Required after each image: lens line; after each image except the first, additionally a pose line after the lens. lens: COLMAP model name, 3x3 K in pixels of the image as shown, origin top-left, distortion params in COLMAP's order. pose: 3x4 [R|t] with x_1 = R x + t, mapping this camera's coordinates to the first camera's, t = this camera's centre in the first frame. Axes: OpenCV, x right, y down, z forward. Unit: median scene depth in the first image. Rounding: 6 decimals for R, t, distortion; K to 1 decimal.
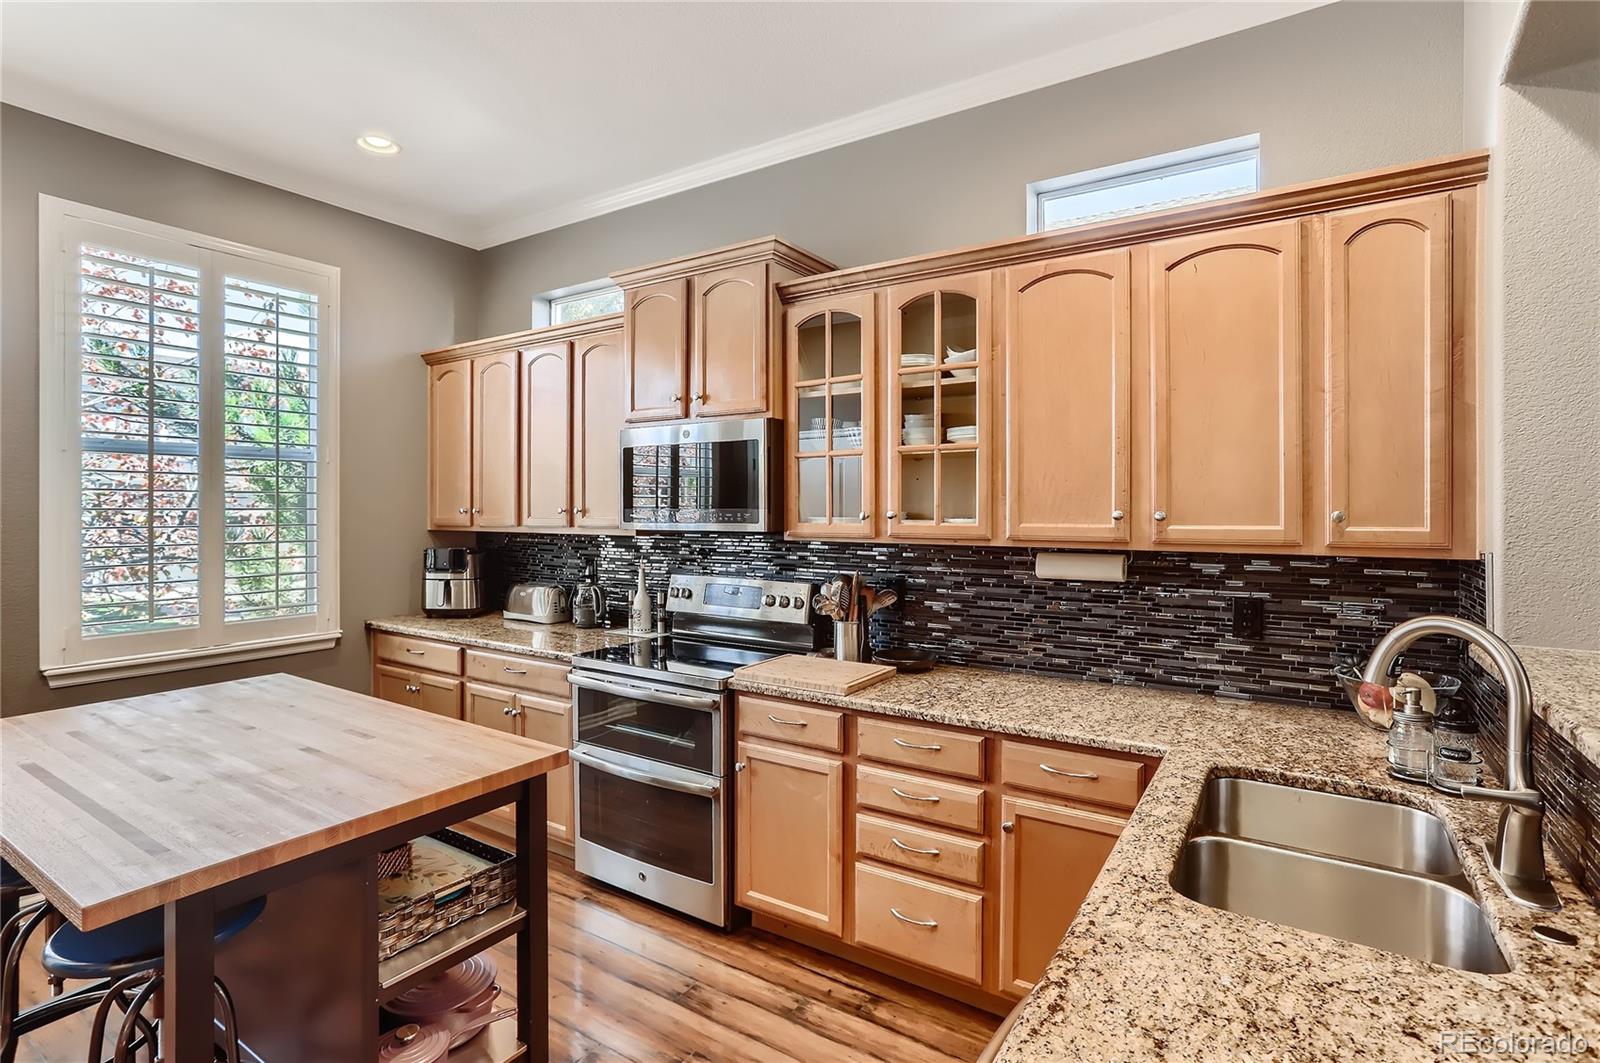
lens RADIAL K [[779.0, 0, 804.7], [0, 779.0, 506.7], [0, 0, 1]] dist [-0.030986, 0.014618]
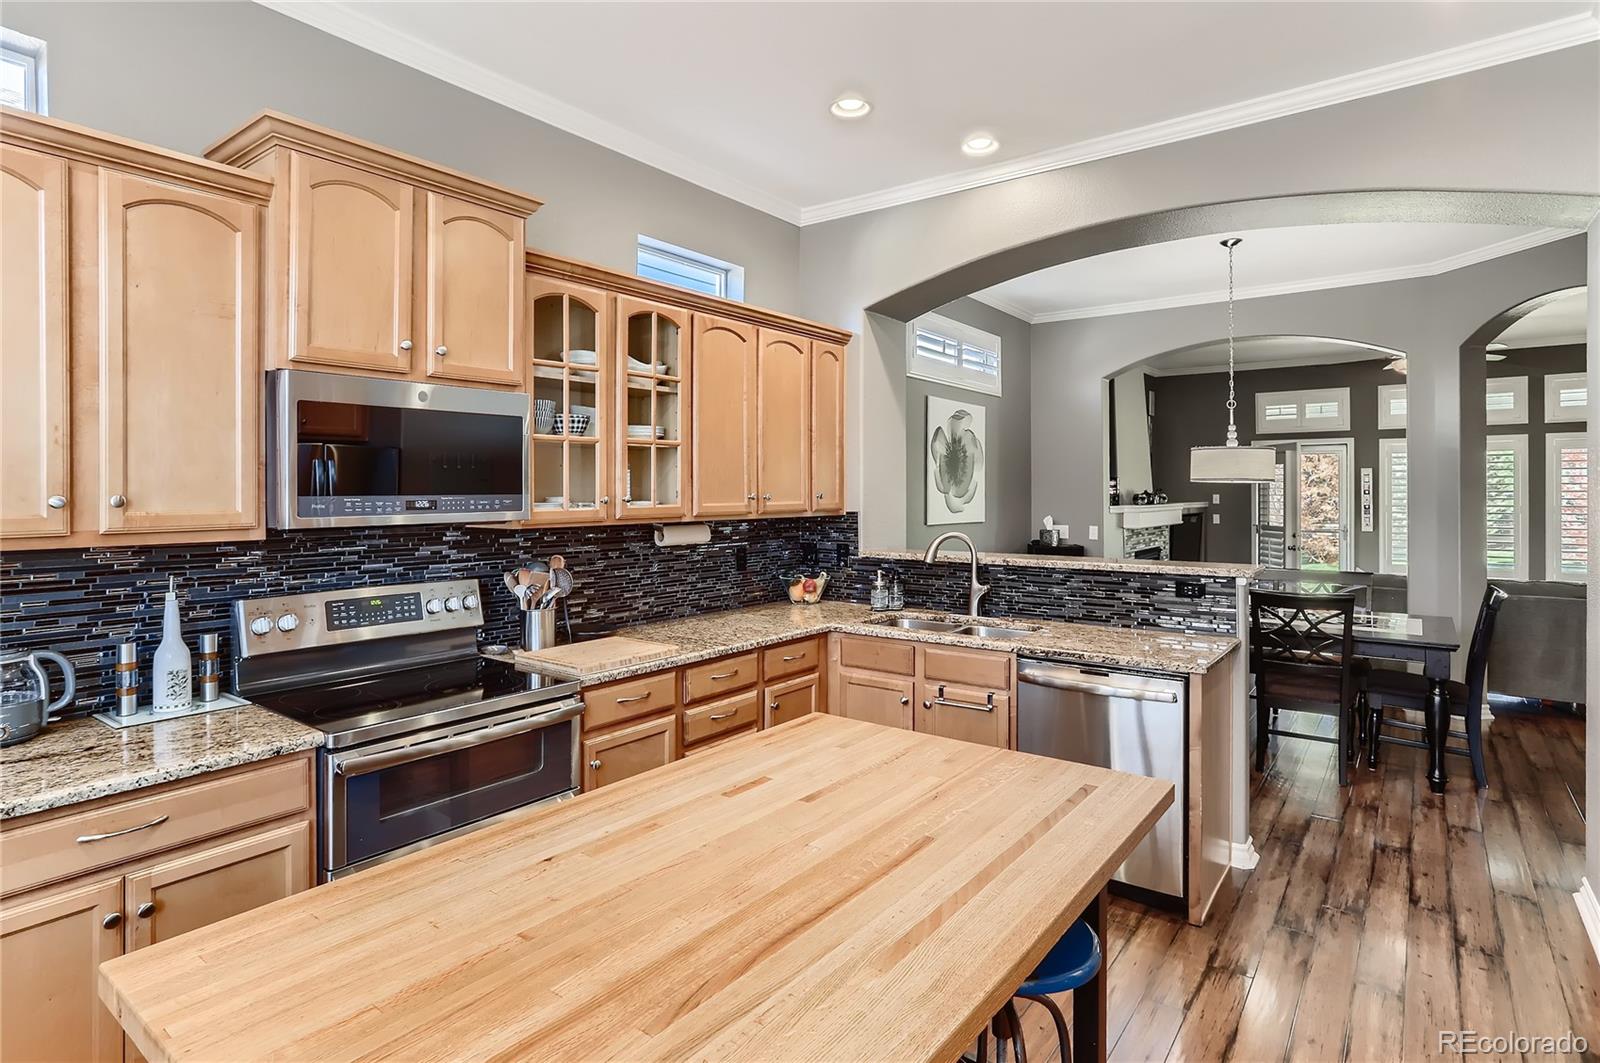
lens RADIAL K [[827.9, 0, 788.5], [0, 827.9, 492.7], [0, 0, 1]] dist [-0.023826, 0.019576]
pose [[0.086834, -0.004793, 0.996211, -0.896254], [-0.000897, 0.999988, 0.004890, -0.004009], [-0.996222, -0.001318, 0.086828, 0.565560]]
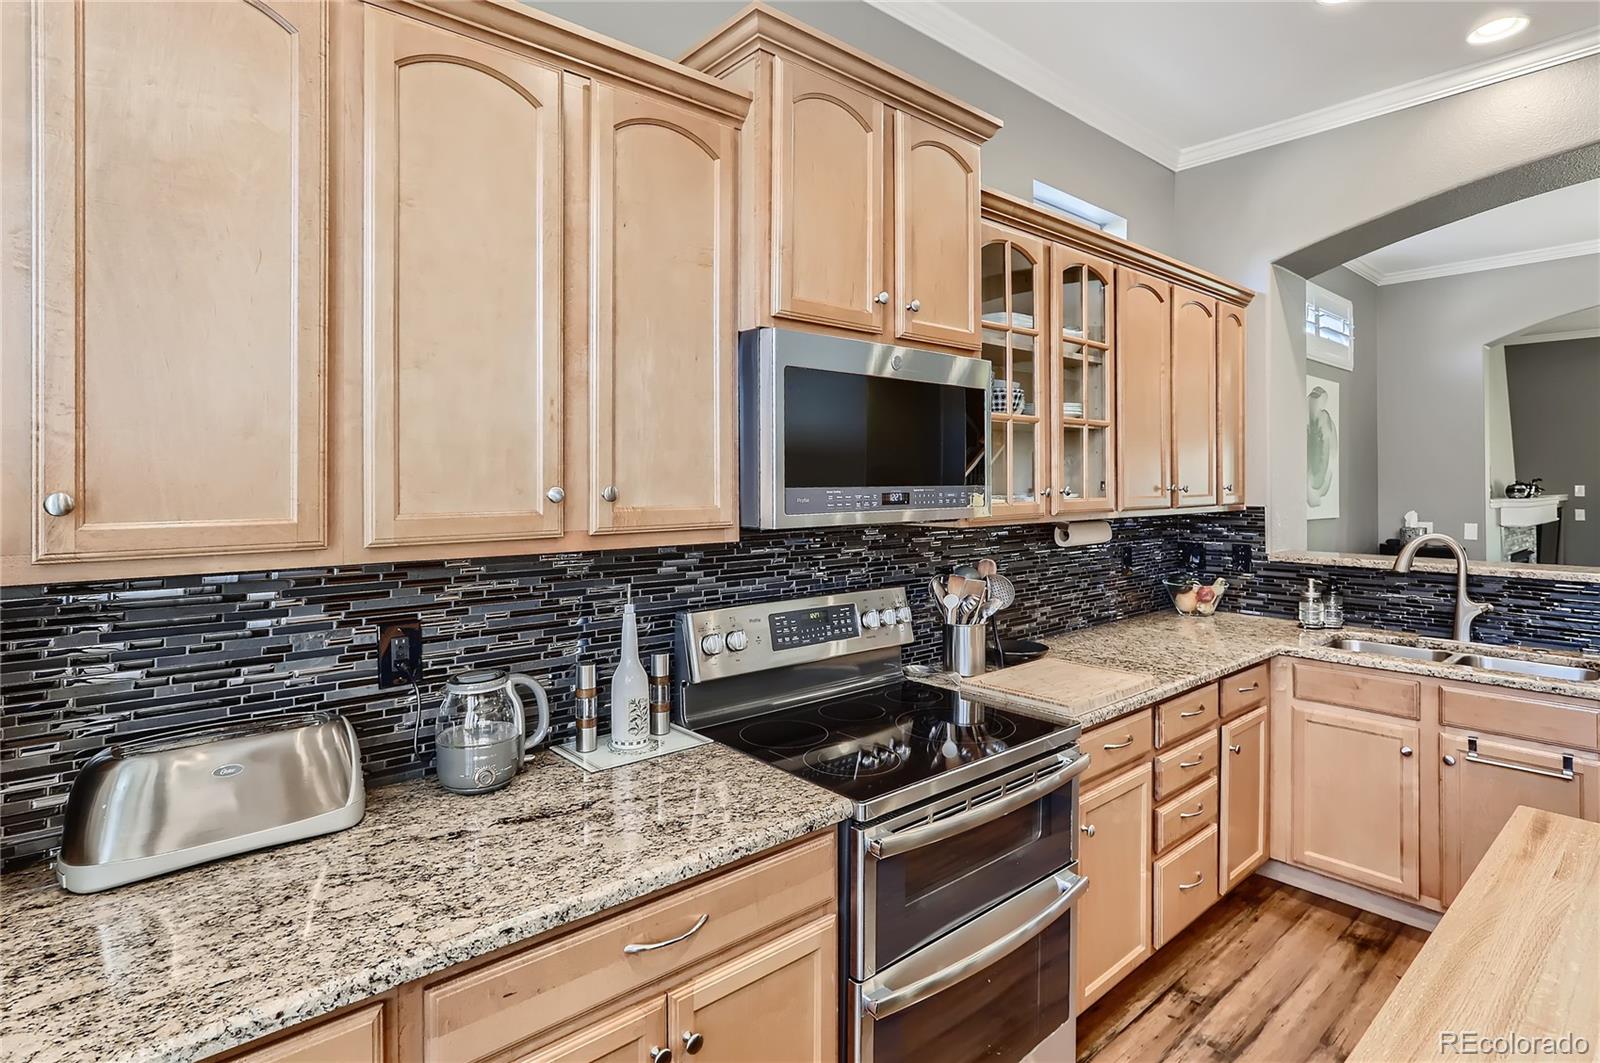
lens RADIAL K [[804.5, 0, 801.0], [0, 804.5, 480.4], [0, 0, 1]] dist [-0.035318, 0.025115]
pose [[0.282892, -0.001042, 0.959151, -0.750828], [0.000006, 0.999999, 0.001084, -0.002711], [-0.959152, -0.000301, 0.282891, 0.877813]]
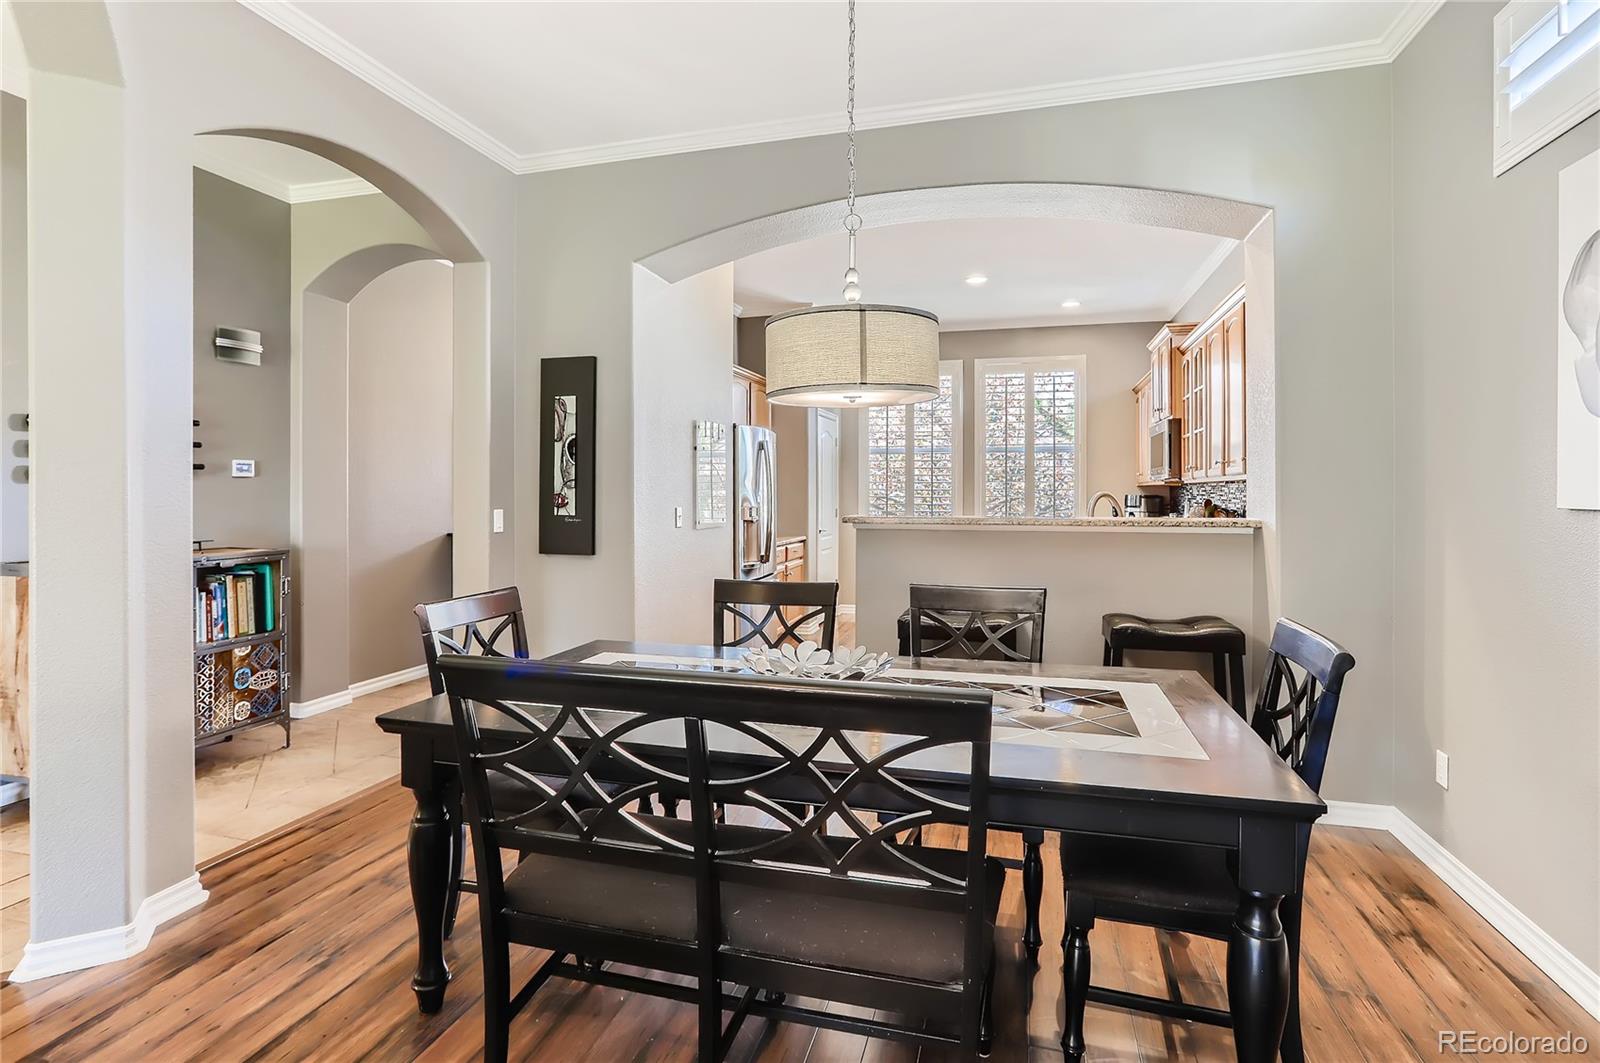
lens RADIAL K [[773.0, 0, 796.9], [0, 773.0, 513.3], [0, 0, 1]] dist [-0.038293, 0.021472]
pose [[0.296601, 0.026014, -0.954647, 1.399113], [0.001564, 0.999614, 0.027725, 0.061427], [0.955000, -0.009717, 0.296445, -0.396314]]
